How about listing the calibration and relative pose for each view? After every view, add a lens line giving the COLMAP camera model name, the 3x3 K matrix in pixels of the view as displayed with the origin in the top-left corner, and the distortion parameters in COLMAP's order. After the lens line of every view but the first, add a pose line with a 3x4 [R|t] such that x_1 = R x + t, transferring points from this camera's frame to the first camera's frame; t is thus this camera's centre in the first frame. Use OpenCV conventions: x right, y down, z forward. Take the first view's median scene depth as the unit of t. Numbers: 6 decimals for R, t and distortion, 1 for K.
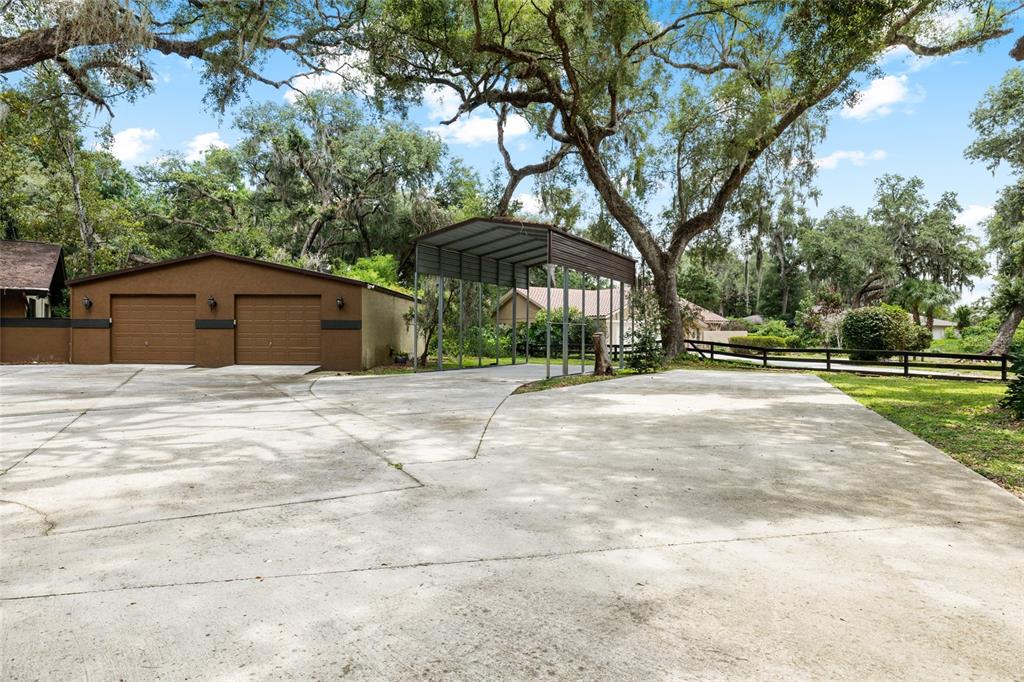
lens RADIAL K [[586.1, 0, 512.0], [0, 586.1, 341.0], [0, 0, 1]] dist [-0.000772, -0.000791]
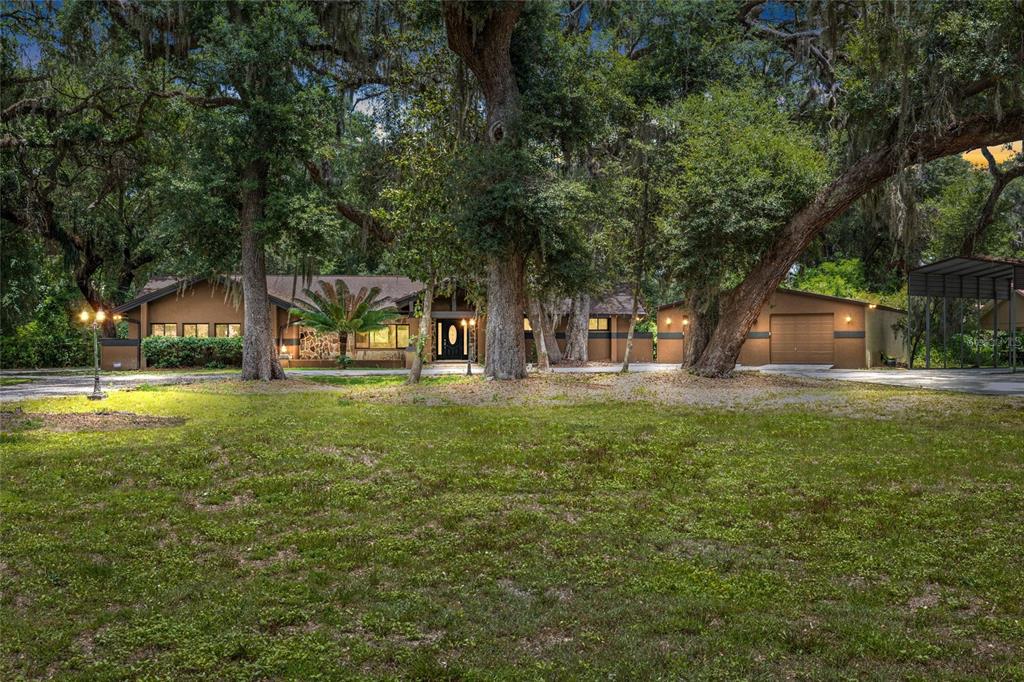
lens RADIAL K [[941.2, 0, 512.0], [0, 941.2, 341.0], [0, 0, 1]] dist [0.006544, 0.007490]
pose [[0.875422, -0.009858, -0.483258, 0.069340], [0.001329, 0.999837, -0.017989, 0.021658], [0.483357, 0.015105, 0.875293, -1.089463]]
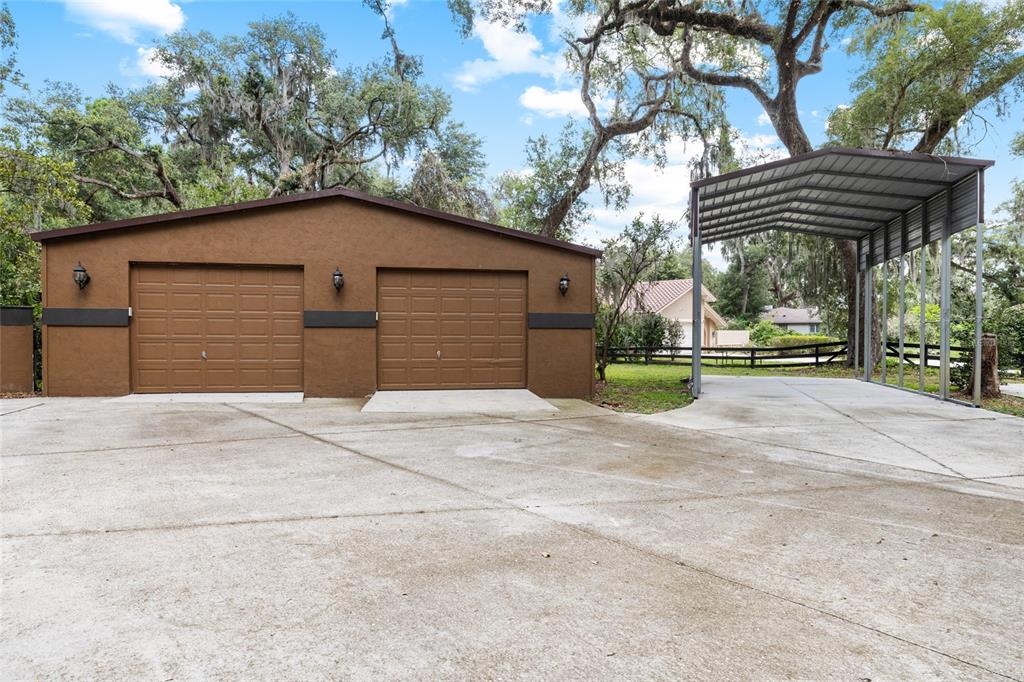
lens RADIAL K [[586.1, 0, 512.0], [0, 586.1, 341.0], [0, 0, 1]] dist [-0.000772, -0.000791]
pose [[0.977258, -0.004649, 0.212001, -0.395929], [0.004599, 0.999989, 0.000729, -0.006940], [-0.212002, 0.000263, 0.977269, 0.359925]]
